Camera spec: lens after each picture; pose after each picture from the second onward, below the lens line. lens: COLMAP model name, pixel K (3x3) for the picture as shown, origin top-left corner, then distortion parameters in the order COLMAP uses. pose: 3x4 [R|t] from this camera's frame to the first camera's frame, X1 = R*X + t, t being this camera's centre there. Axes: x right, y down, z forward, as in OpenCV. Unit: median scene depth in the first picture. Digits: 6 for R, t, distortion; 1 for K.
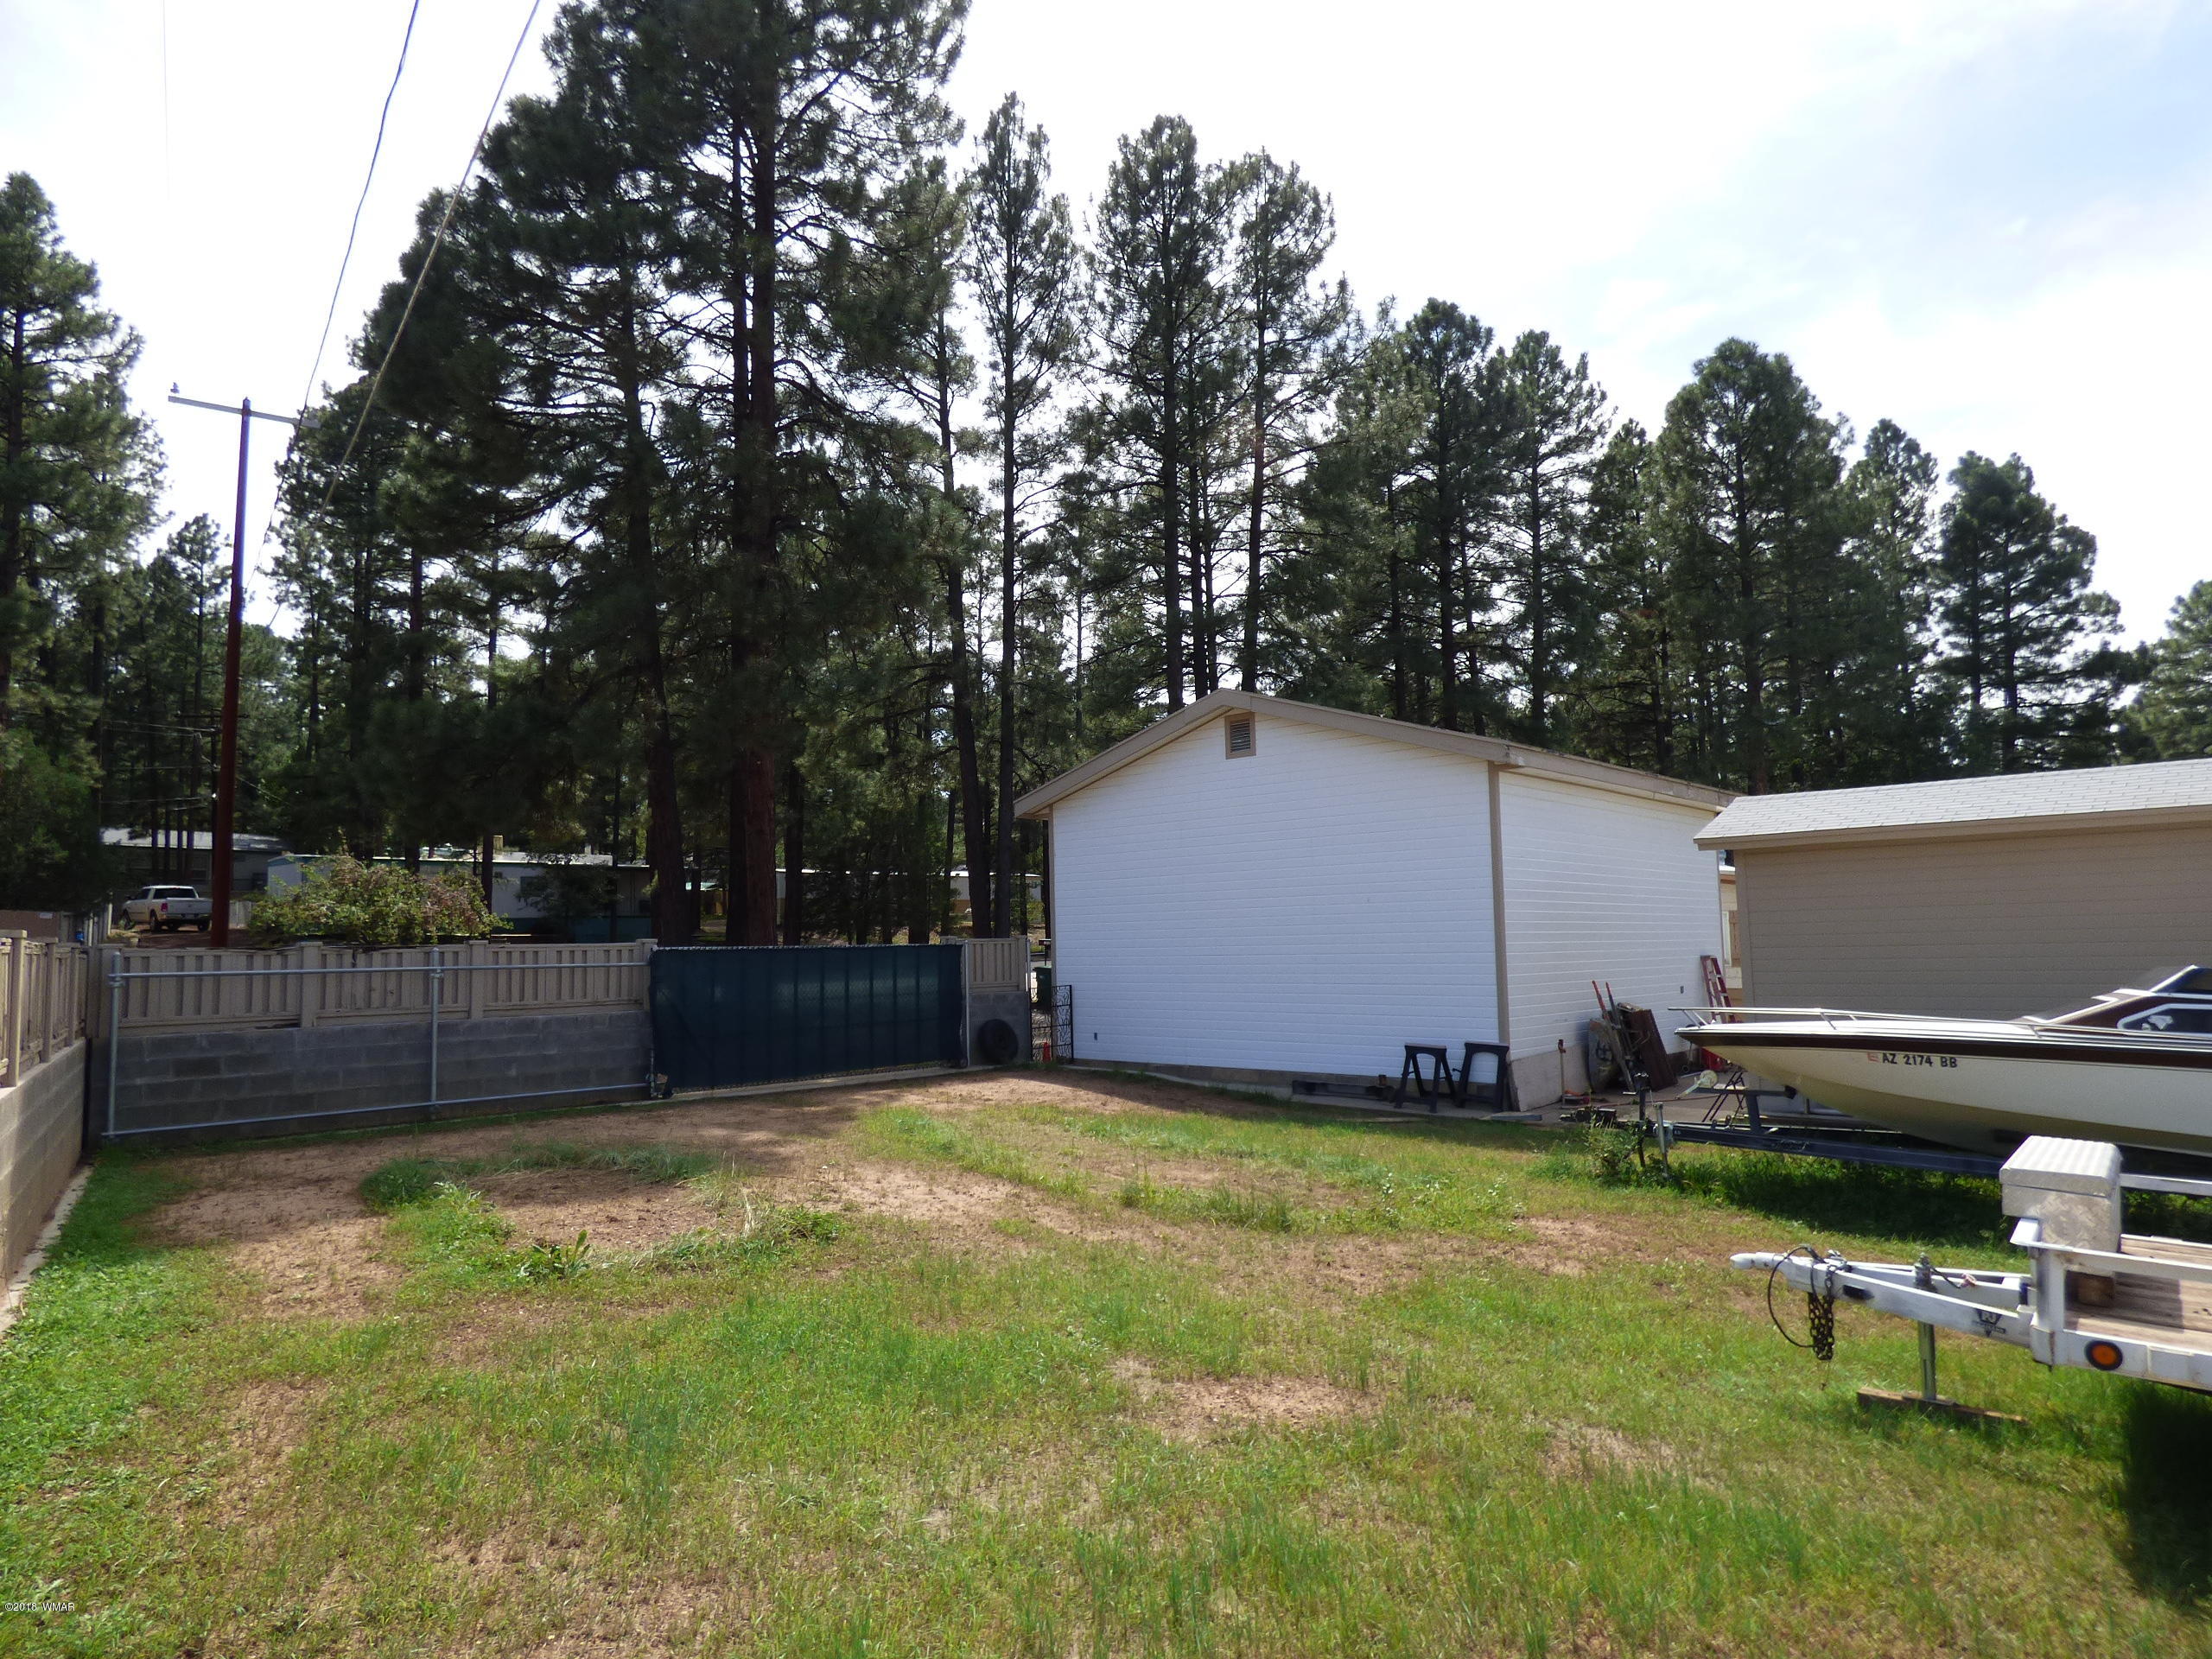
lens RADIAL K [[1343.1, 0, 1106.0], [0, 1343.1, 829.5], [0, 0, 1]] dist [-0.015749, -0.001876]
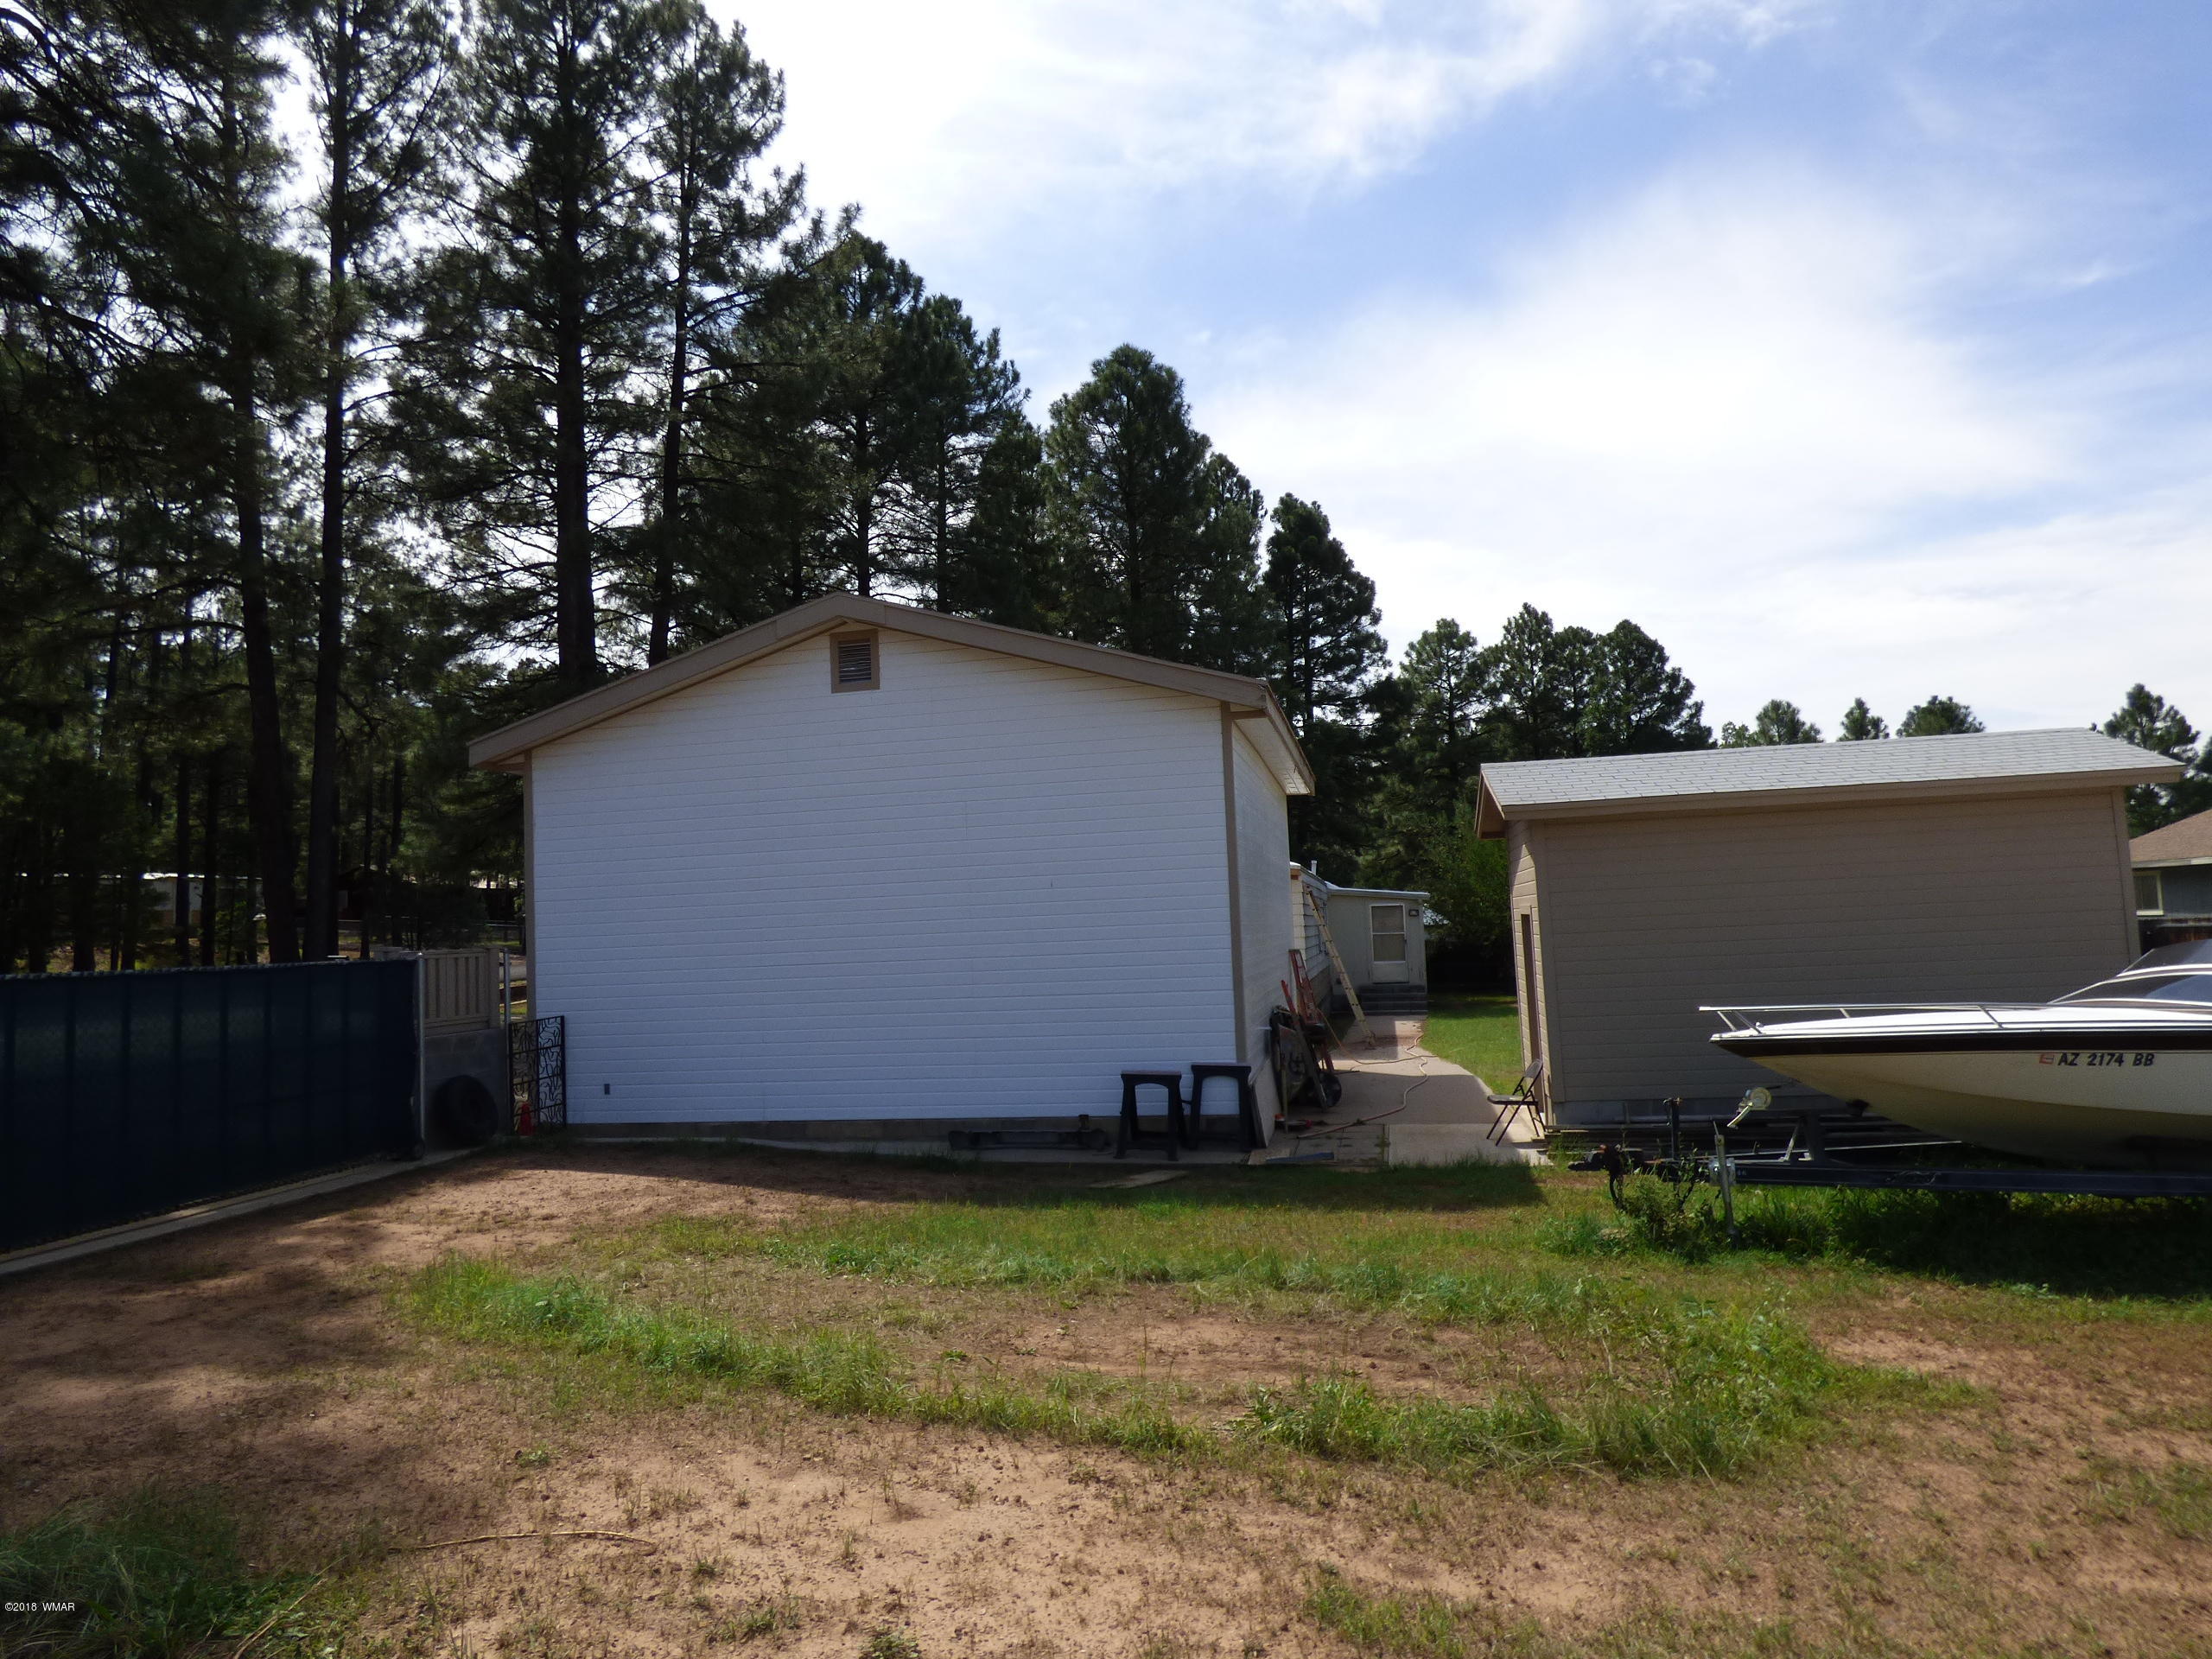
lens RADIAL K [[1343.1, 0, 1106.0], [0, 1343.1, 829.5], [0, 0, 1]] dist [-0.015749, -0.001876]
pose [[0.854280, 0.018289, 0.519492, -0.086774], [-0.016138, 0.999832, -0.008662, 0.013452], [-0.519563, -0.000984, 0.854431, 0.166477]]
